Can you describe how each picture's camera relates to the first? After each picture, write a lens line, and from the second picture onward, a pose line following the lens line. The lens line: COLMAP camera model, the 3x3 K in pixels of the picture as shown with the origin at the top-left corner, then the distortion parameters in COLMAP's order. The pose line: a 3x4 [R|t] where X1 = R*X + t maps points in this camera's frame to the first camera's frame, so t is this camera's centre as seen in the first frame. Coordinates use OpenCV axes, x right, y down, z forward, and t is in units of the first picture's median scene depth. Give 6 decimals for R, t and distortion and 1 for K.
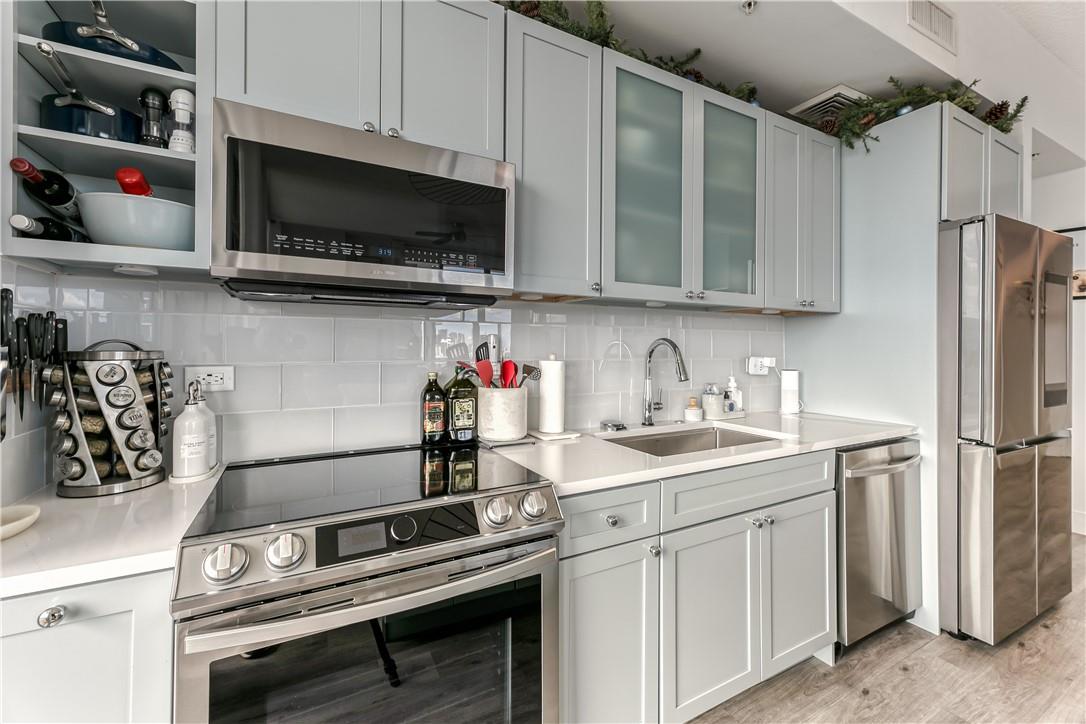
lens RADIAL K [[449.4, 0, 538.7], [0, 449.4, 343.7], [0, 0, 1]] dist [0.009686, 0.000014]
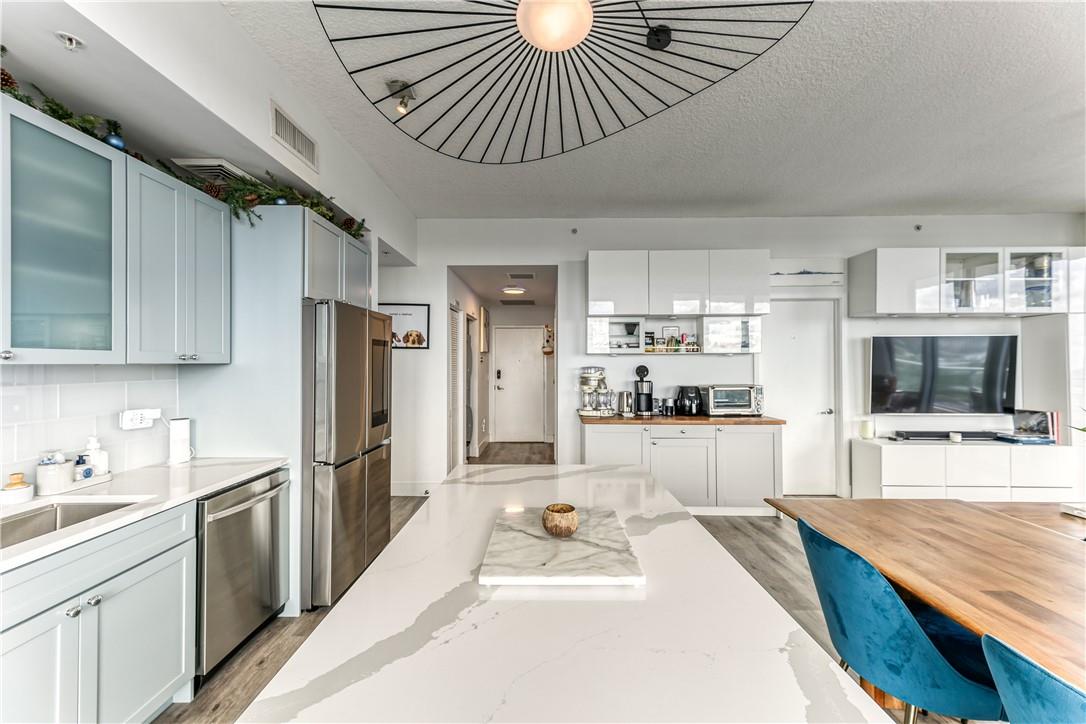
lens RADIAL K [[434.9, 0, 544.2], [0, 434.9, 361.1], [0, 0, 1]] dist [0.013460, -0.000014]
pose [[0.481994, -0.000682, 0.876174, 0.142141], [-0.004114, 0.999987, 0.003041, -0.113389], [-0.876165, -0.005070, 0.481985, -0.257490]]
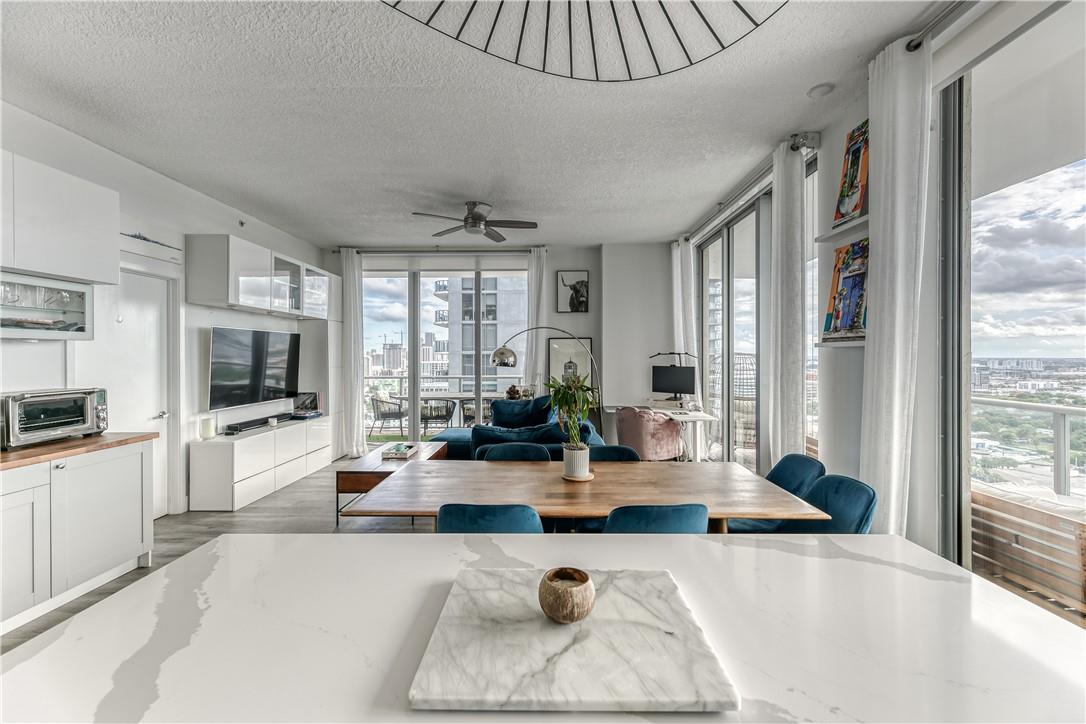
lens RADIAL K [[438.9, 0, 545.4], [0, 438.9, 356.0], [0, 0, 1]] dist [0.007245, 0.000025]
pose [[-0.874894, -0.006396, 0.484273, 0.609805], [-0.010144, 0.999935, -0.005119, -0.106145], [-0.484209, -0.009391, -0.874902, 0.558585]]
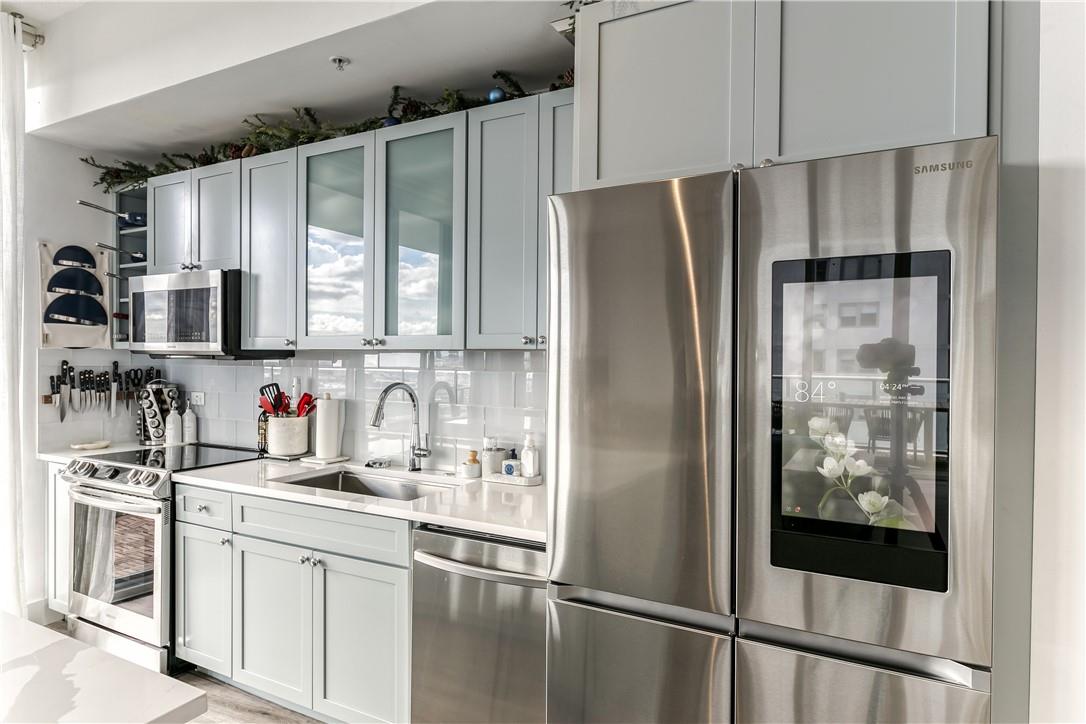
lens RADIAL K [[613.8, 0, 545.4], [0, 613.8, 361.0], [0, 0, 1]] dist [0.000740, -0.001219]
pose [[0.564666, 0.004142, -0.825309, 1.856334], [0.000624, 0.999985, 0.005446, -0.079372], [0.825319, -0.003590, 0.564655, 0.593204]]
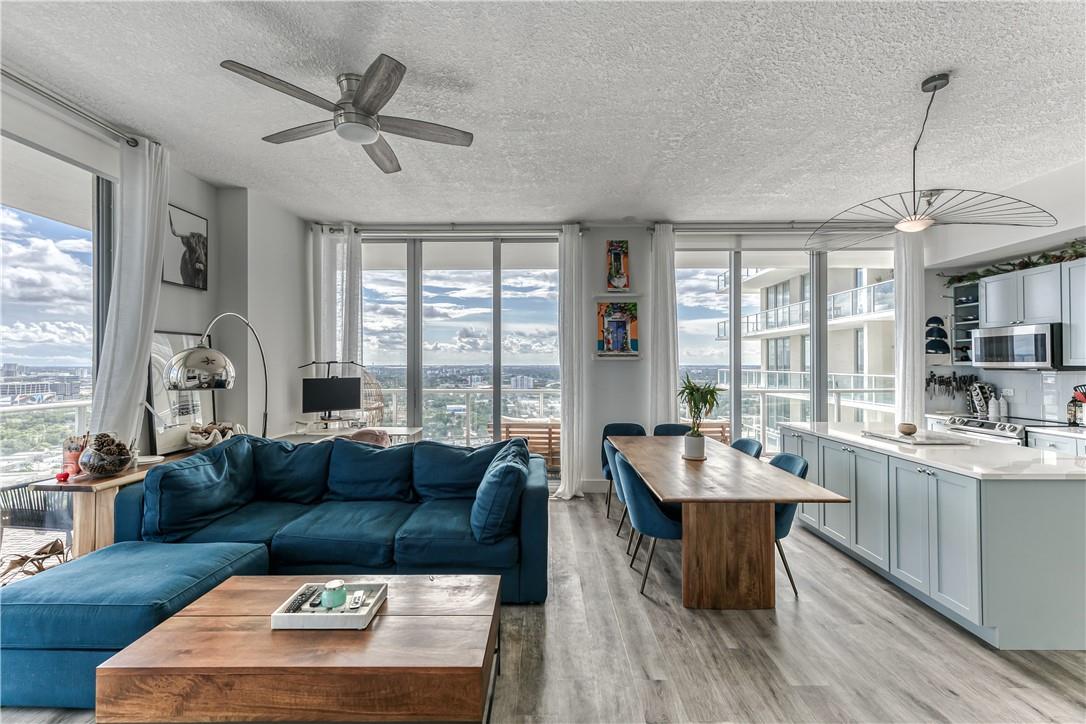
lens RADIAL K [[462.2, 0, 544.2], [0, 462.2, 360.3], [0, 0, 1]] dist [0.007683, 0.000173]
pose [[-0.481700, -0.012333, -0.876250, 3.380576], [0.006571, 0.999822, -0.017684, -0.105501], [0.876312, -0.014276, -0.481533, -0.338060]]
